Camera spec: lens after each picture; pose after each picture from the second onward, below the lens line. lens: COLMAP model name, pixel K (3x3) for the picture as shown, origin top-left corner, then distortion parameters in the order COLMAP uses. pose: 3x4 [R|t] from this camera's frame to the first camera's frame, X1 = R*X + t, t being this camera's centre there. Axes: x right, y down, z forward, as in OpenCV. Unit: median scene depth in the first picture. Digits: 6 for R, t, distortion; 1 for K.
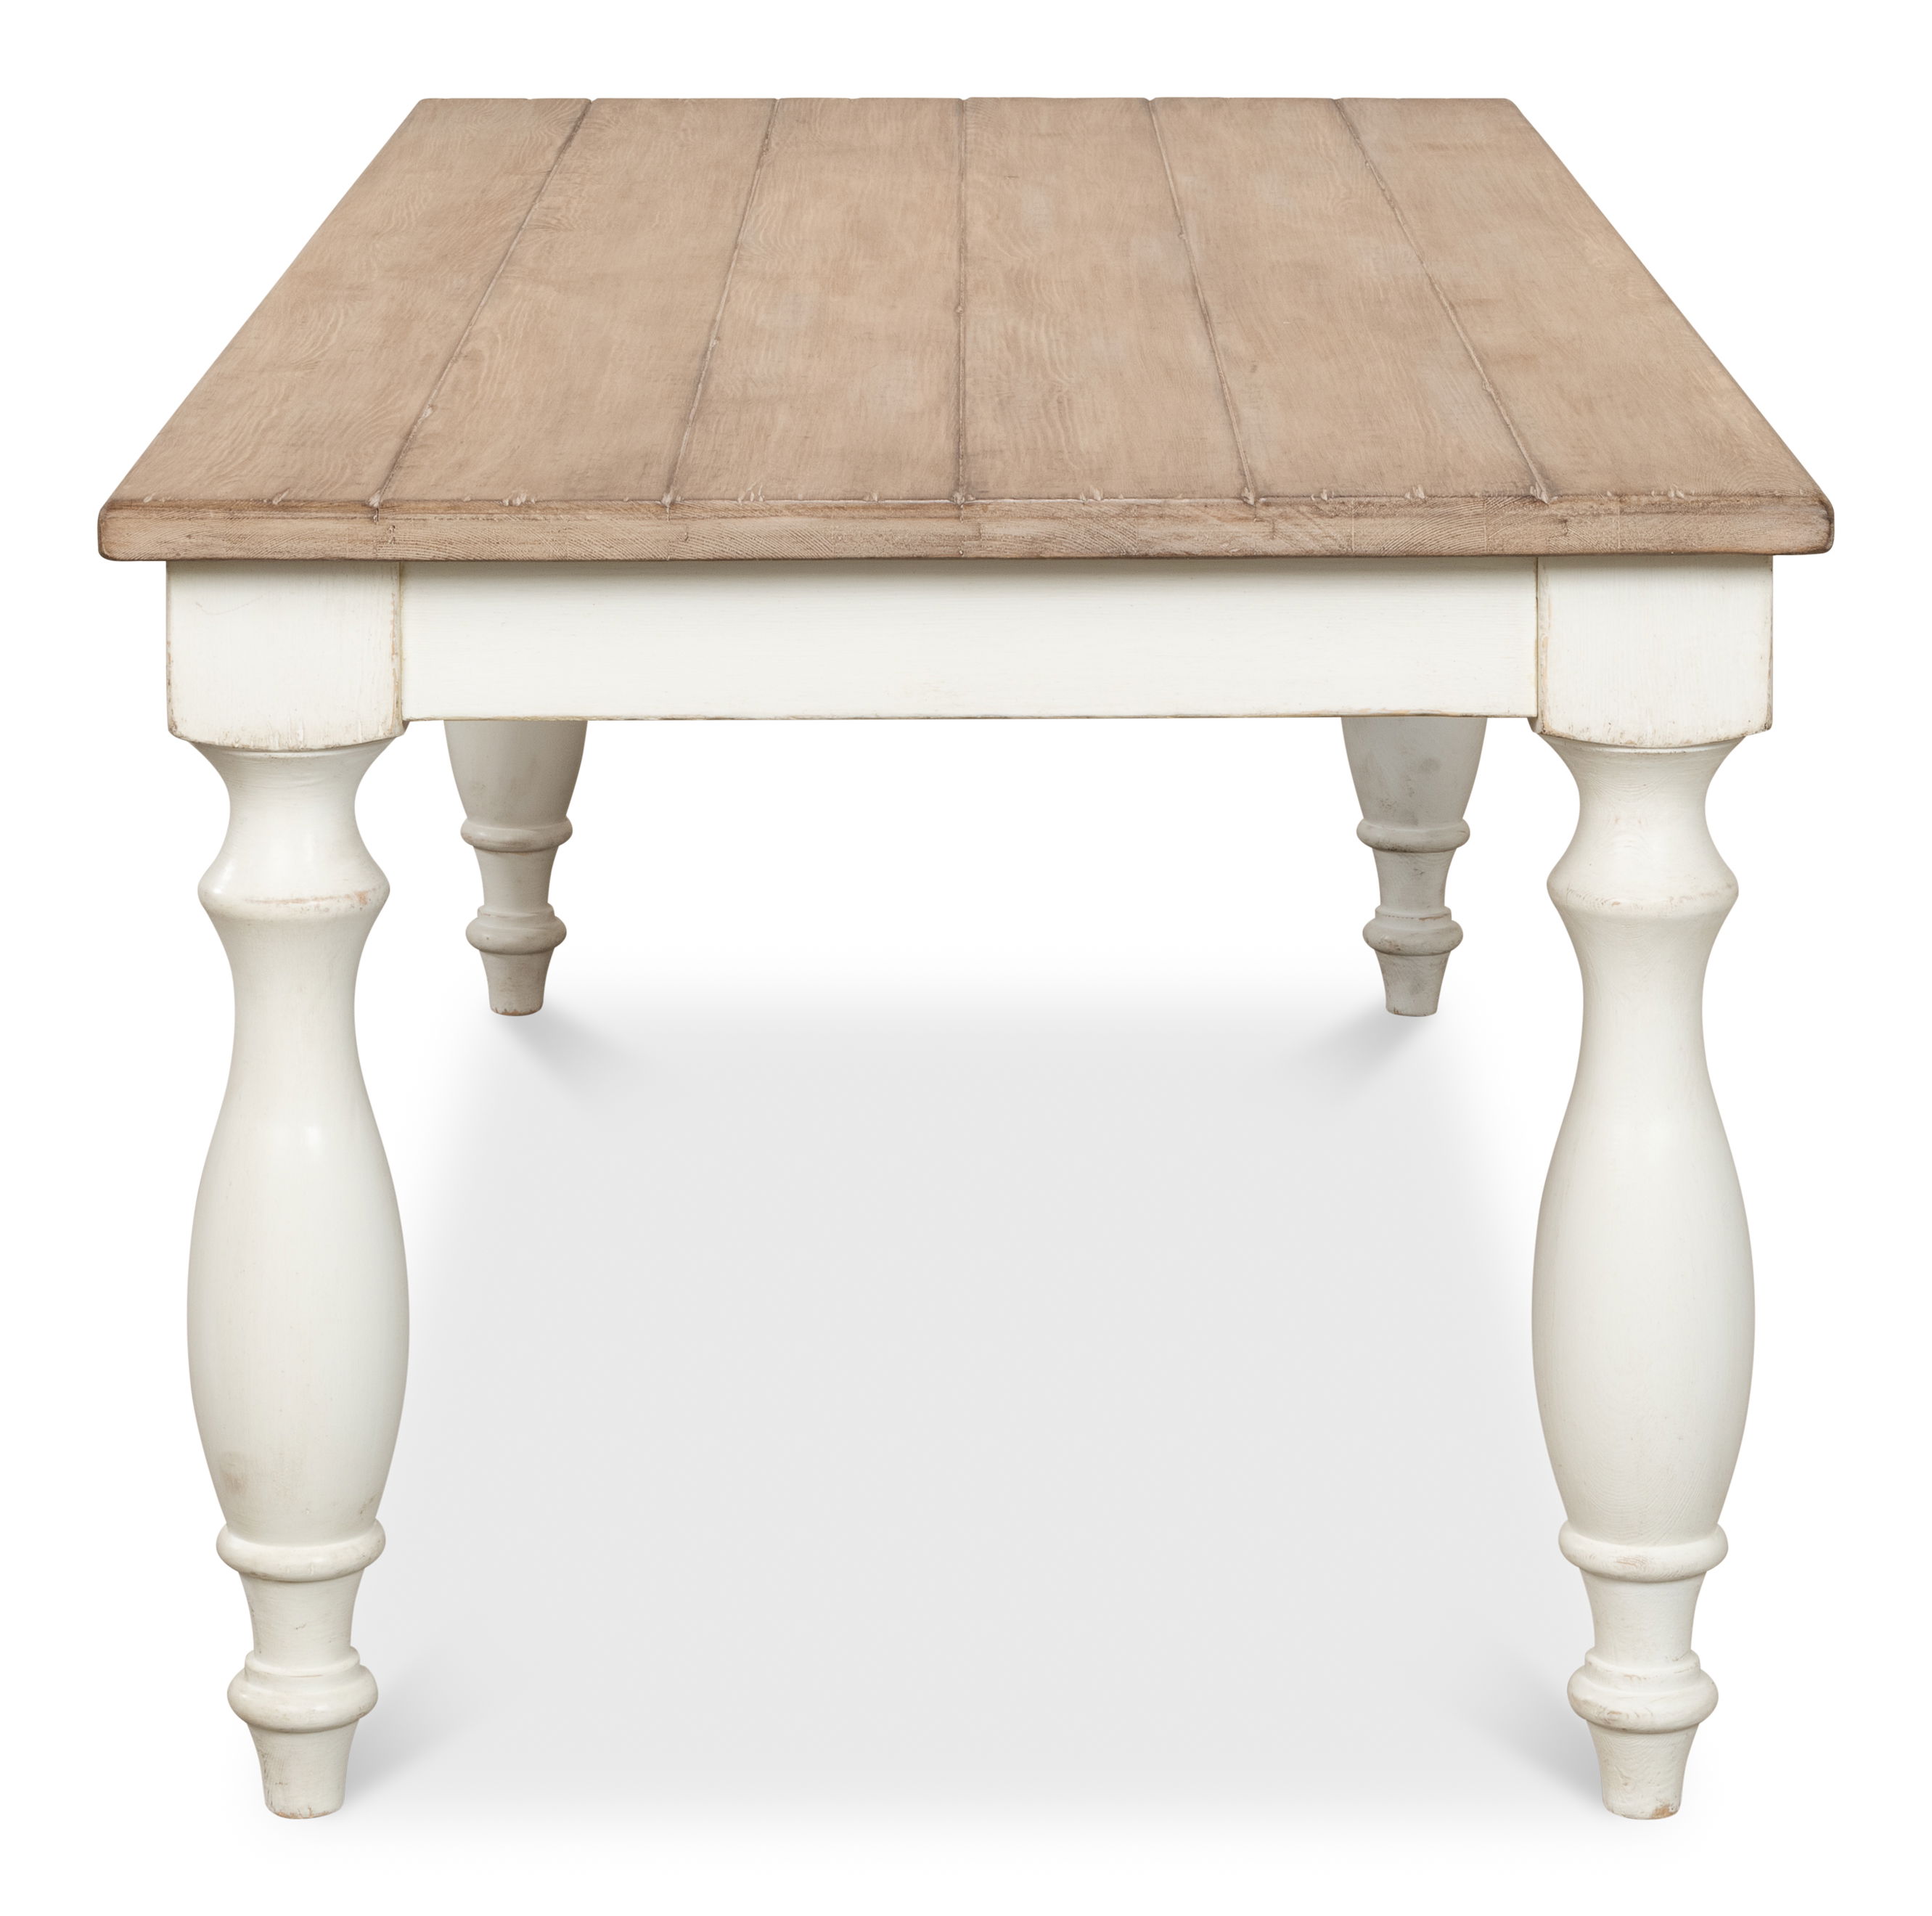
lens RADIAL K [[3578.7, 0, 966.0], [0, 3578.7, 958.0], [0, 0, 1]] dist [0.007886, -0.025033]
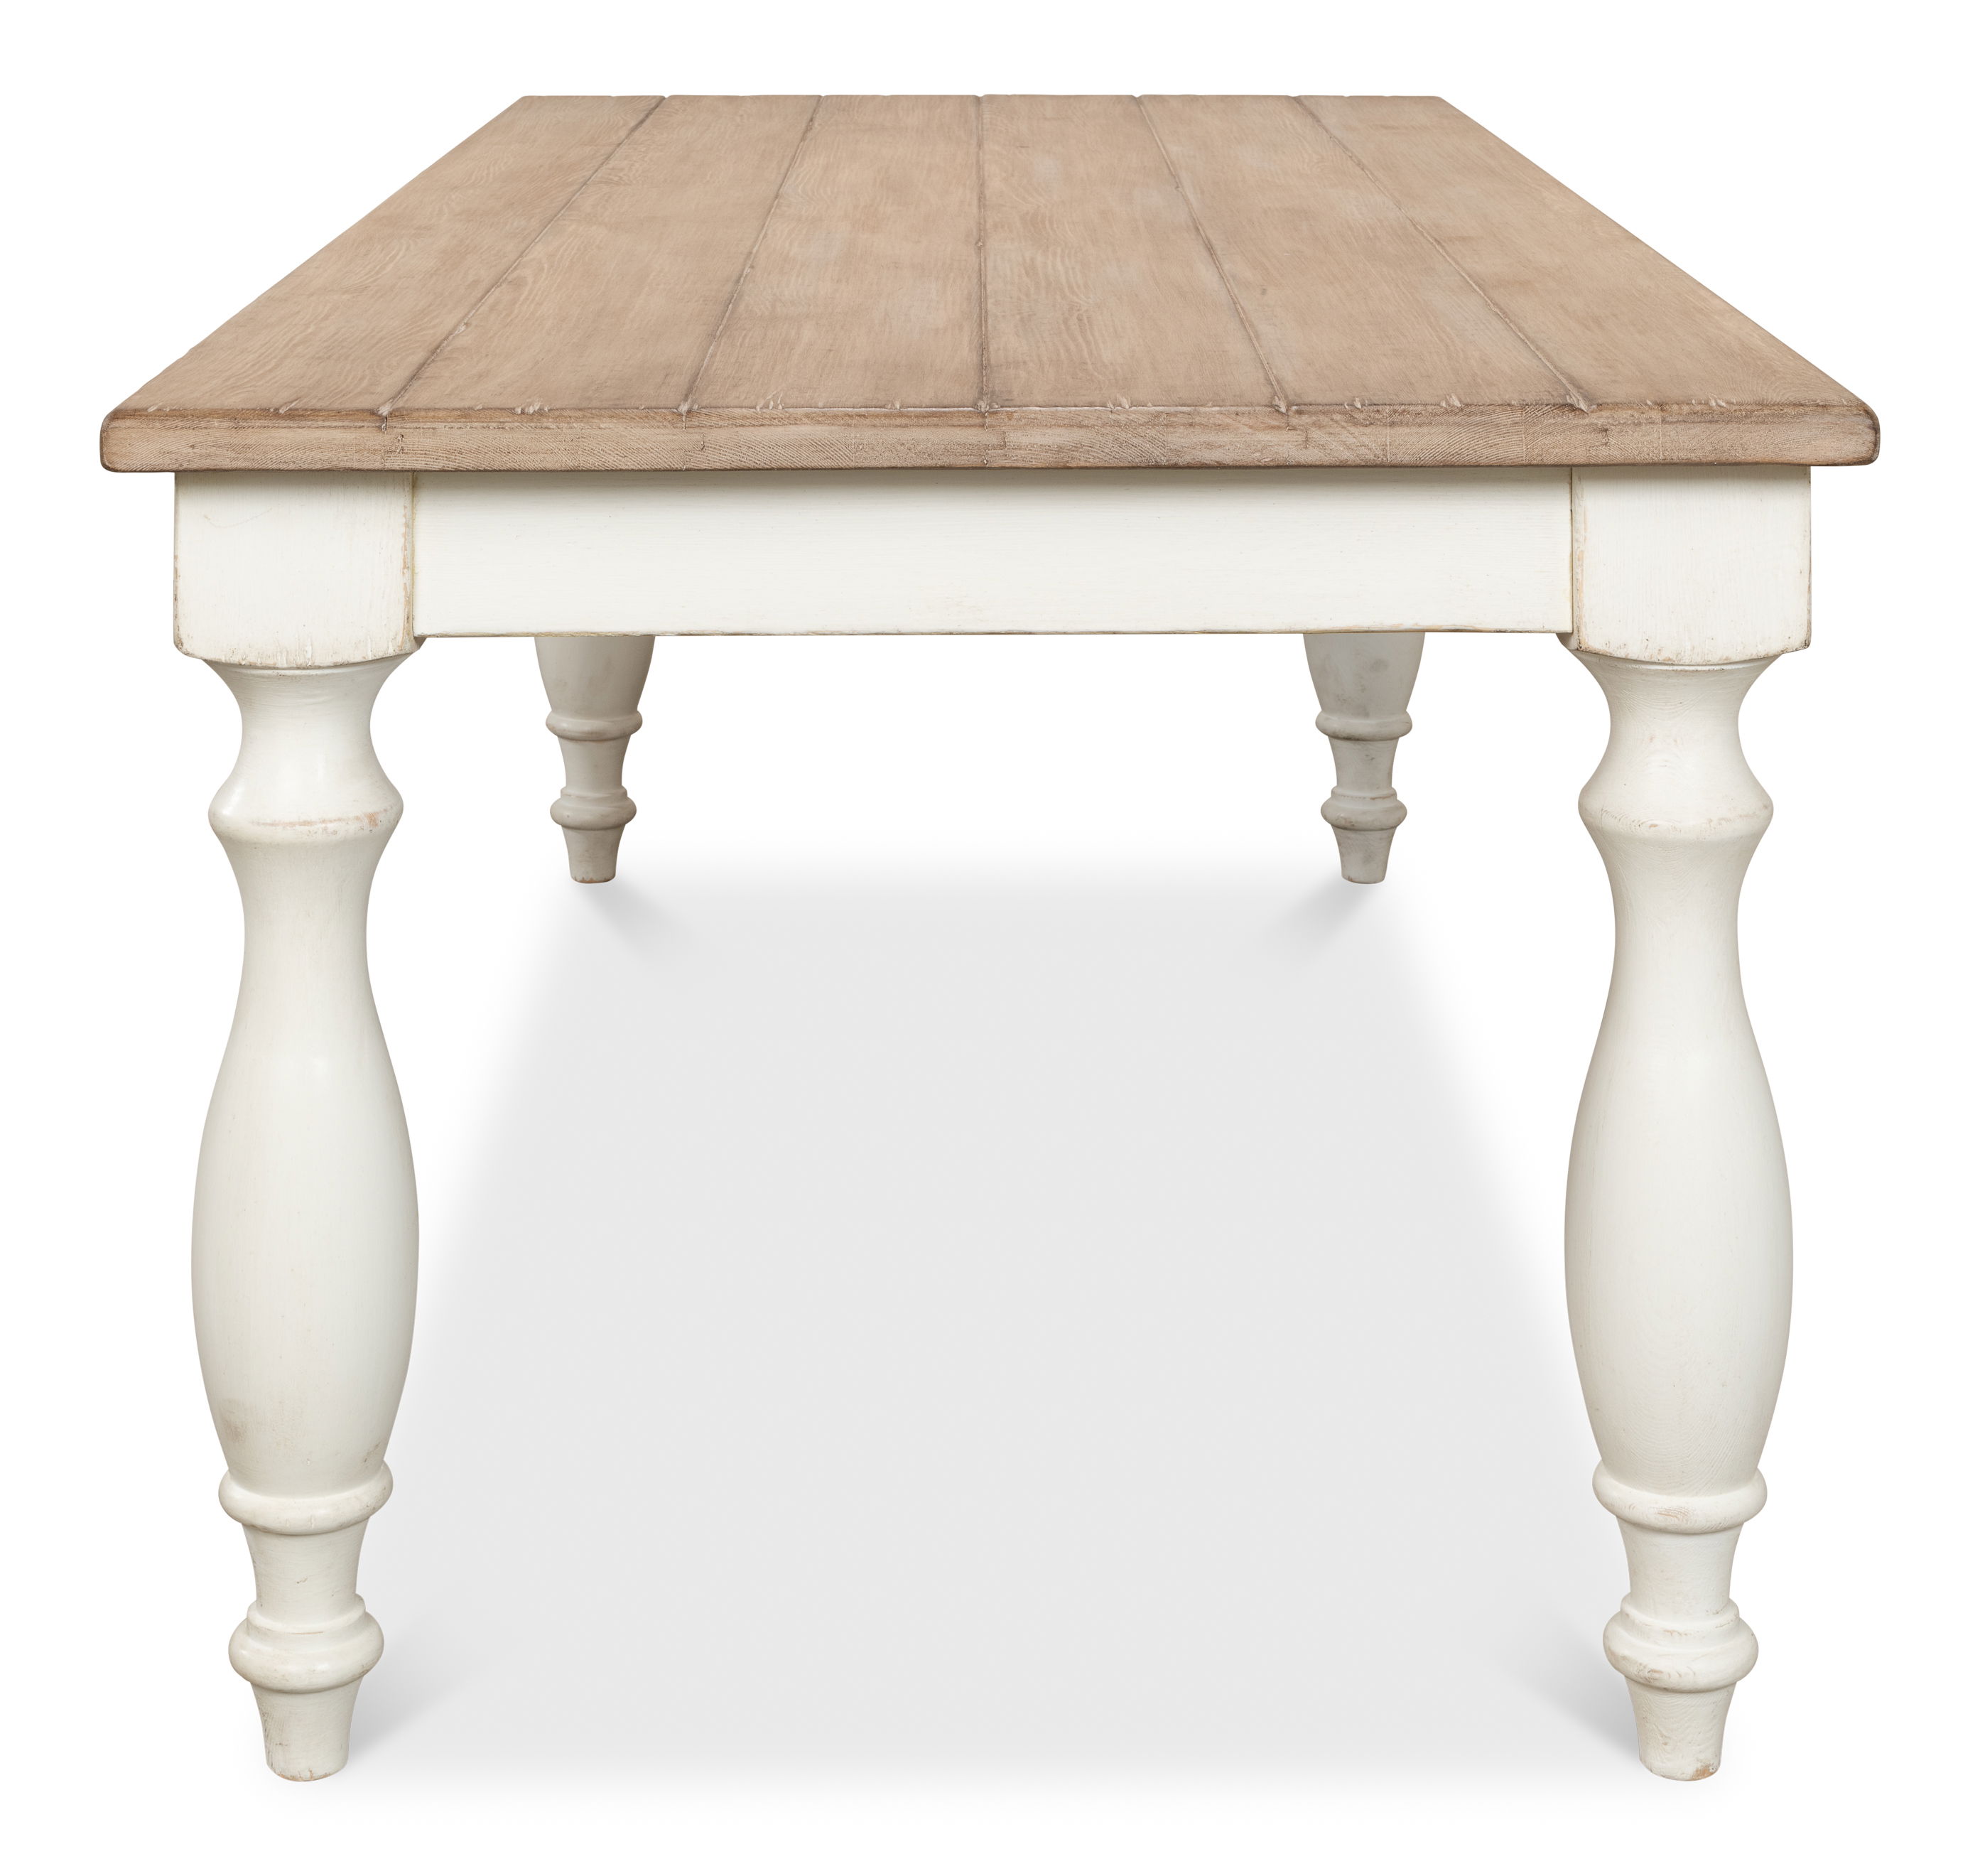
lens RADIAL K [[2210.6, 0, 909.1], [0, 2210.6, 940.5], [0, 0, 1]] dist [-0.016653, -0.006138]
pose [[0.999646, 0.004151, -0.026289, -0.005668], [-0.001994, 0.996668, 0.081540, -0.031934], [0.026540, -0.081459, 0.996323, 0.382450]]
